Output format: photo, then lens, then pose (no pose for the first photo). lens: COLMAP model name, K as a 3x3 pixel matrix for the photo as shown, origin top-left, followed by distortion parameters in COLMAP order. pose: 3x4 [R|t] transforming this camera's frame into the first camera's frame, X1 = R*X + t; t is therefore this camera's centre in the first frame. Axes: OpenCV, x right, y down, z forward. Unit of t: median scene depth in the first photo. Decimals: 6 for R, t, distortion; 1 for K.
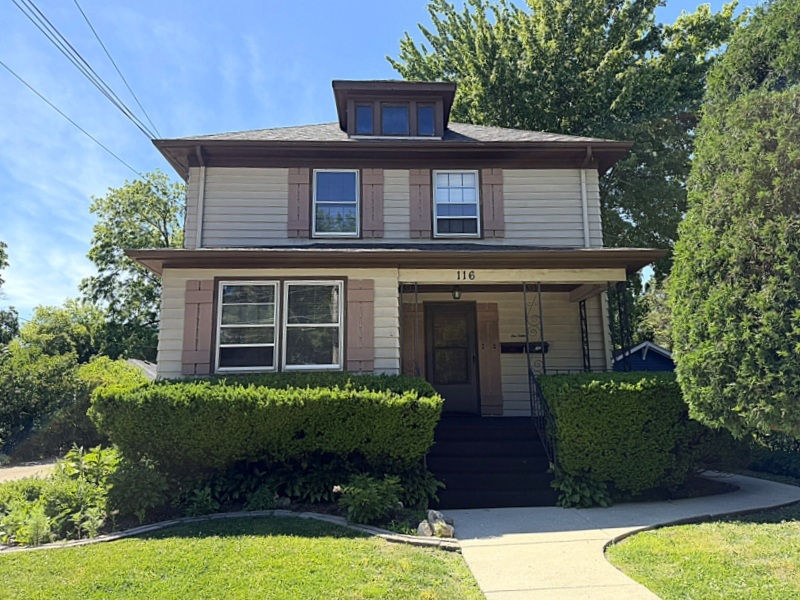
lens RADIAL K [[569.9, 0, 400.3], [0, 569.9, 302.6], [0, 0, 1]] dist [0.053987, -0.021095]
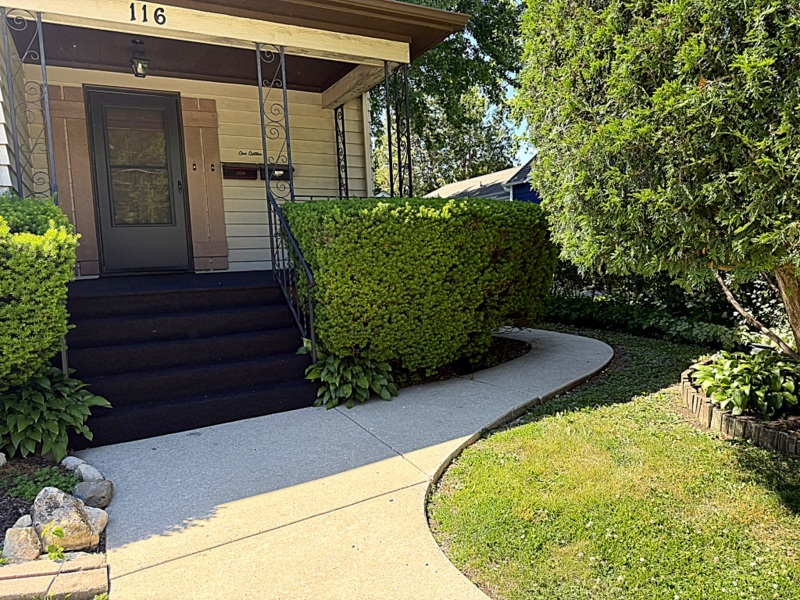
lens RADIAL K [[569.9, 0, 399.5], [0, 569.9, 302.1], [0, 0, 1]] dist [0.053987, -0.021095]
pose [[0.897204, -0.060582, 0.437441, 0.089481], [-0.047018, 0.971812, 0.231022, 0.096641], [-0.439106, -0.227841, 0.869065, 0.446550]]
